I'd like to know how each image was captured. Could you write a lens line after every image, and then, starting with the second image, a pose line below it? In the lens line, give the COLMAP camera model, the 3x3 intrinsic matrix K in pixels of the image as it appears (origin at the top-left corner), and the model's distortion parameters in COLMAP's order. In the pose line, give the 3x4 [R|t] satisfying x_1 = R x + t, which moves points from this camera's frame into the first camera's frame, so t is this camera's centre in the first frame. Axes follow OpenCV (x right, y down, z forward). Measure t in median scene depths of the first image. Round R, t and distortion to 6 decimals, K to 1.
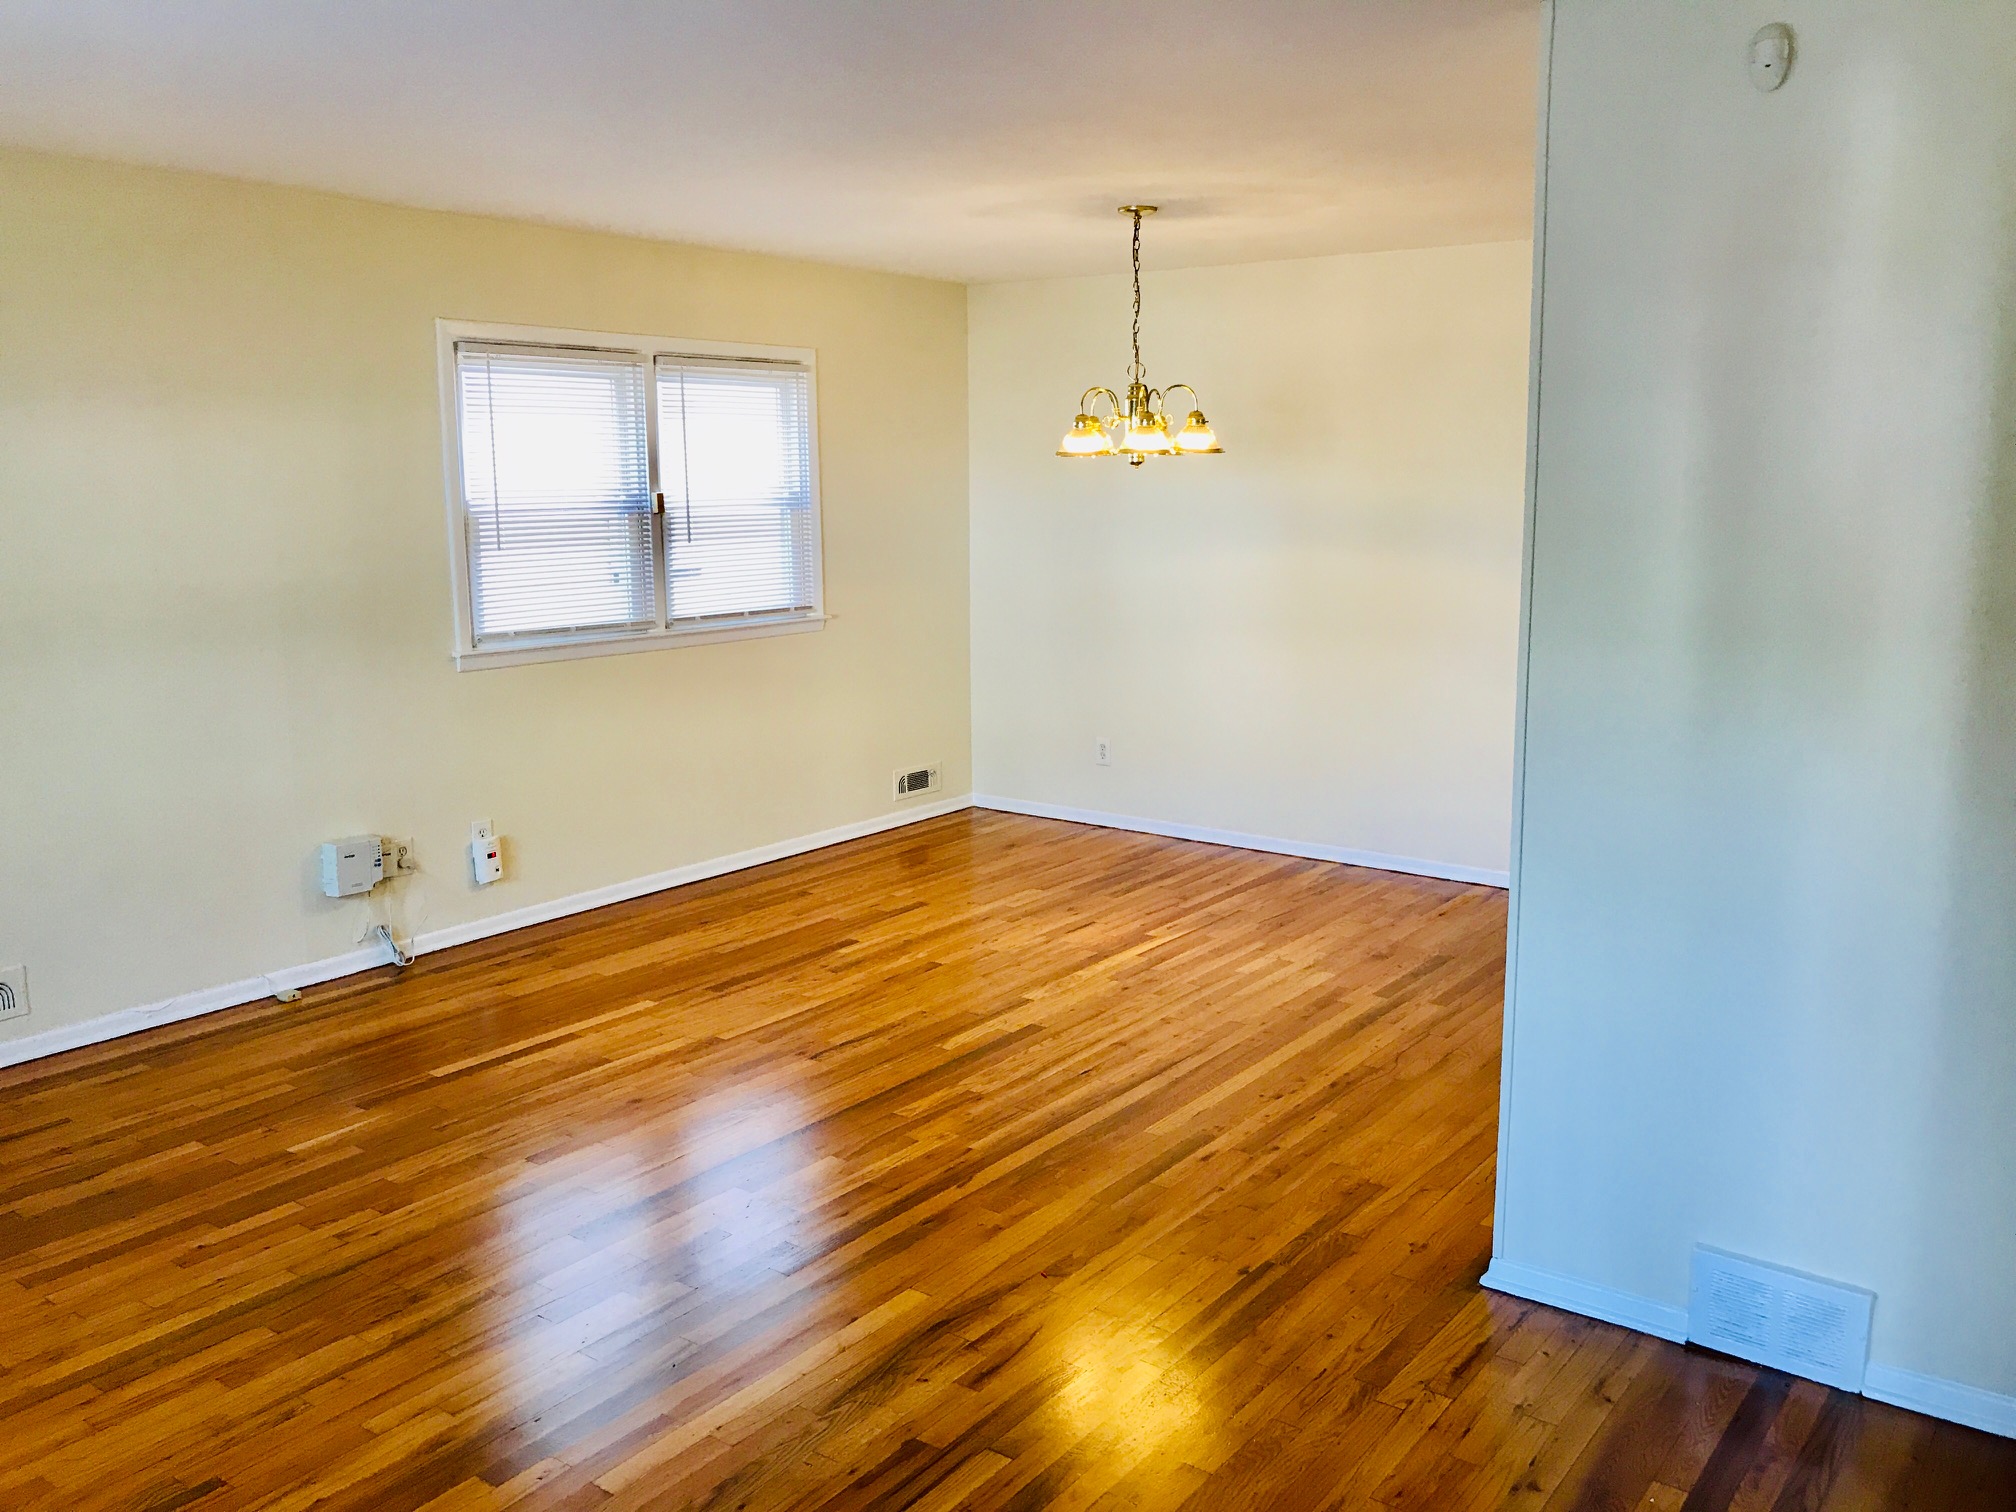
lens RADIAL K [[1650.8, 0, 1002.3], [0, 1650.8, 759.1], [0, 0, 1]] dist [0.021098, -0.063865]
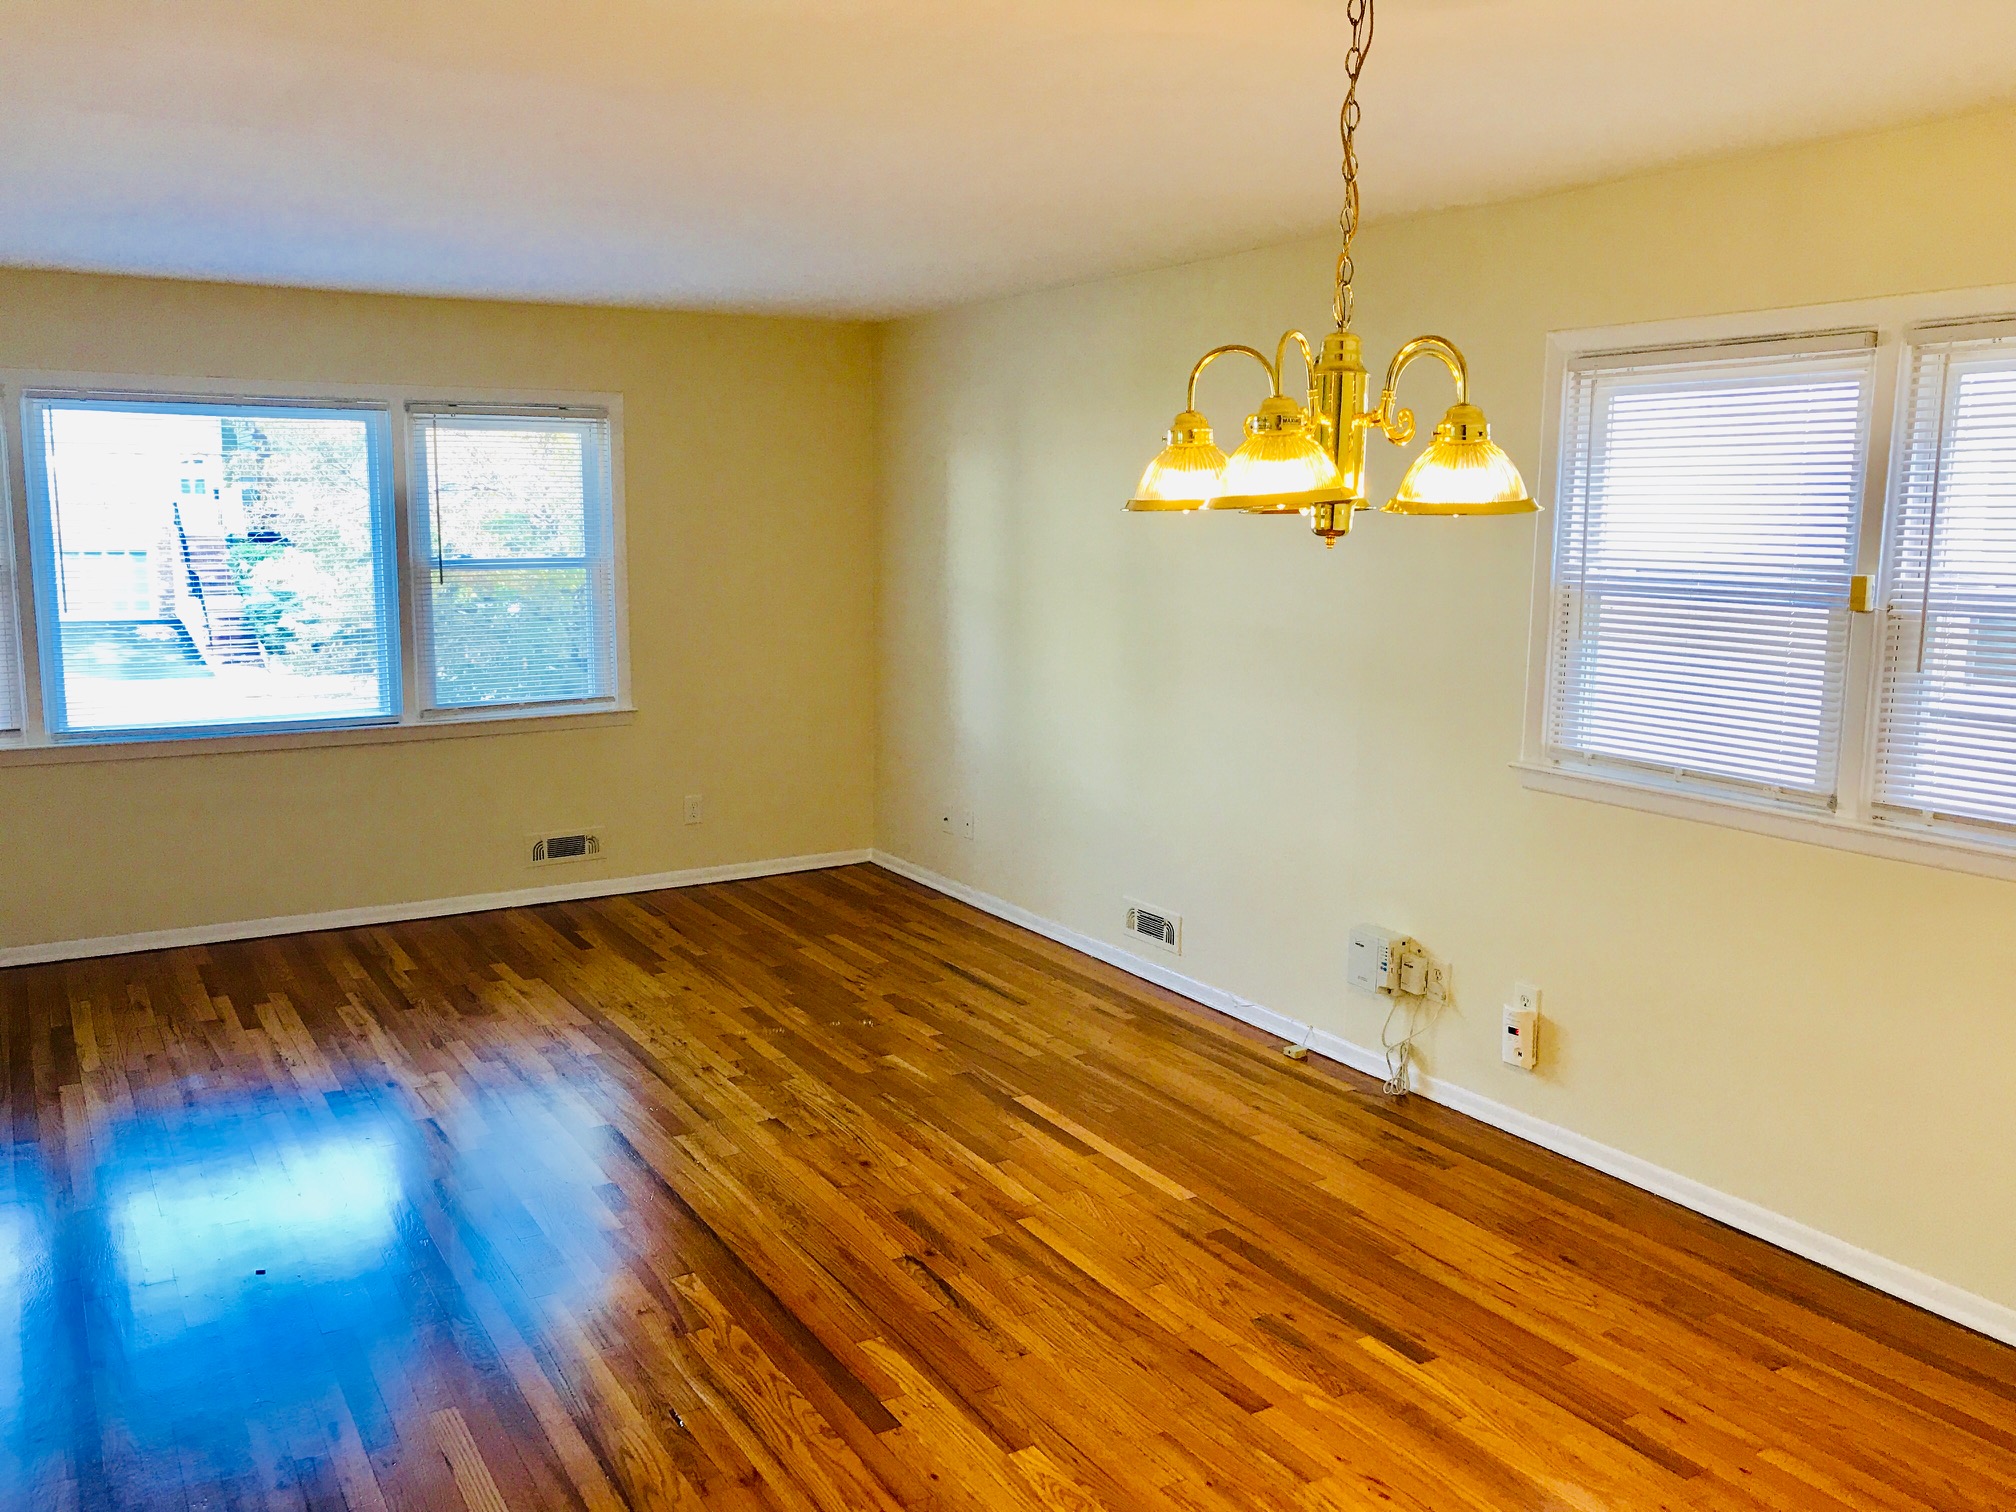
lens RADIAL K [[1650.8, 0, 1006.2], [0, 1650.8, 752.0], [0, 0, 1]] dist [0.021098, -0.063865]
pose [[-0.369085, 0.140321, -0.918742, 0.507824], [-0.172351, 0.961056, 0.216022, -0.209717], [0.913275, 0.238077, -0.330527, 1.120417]]
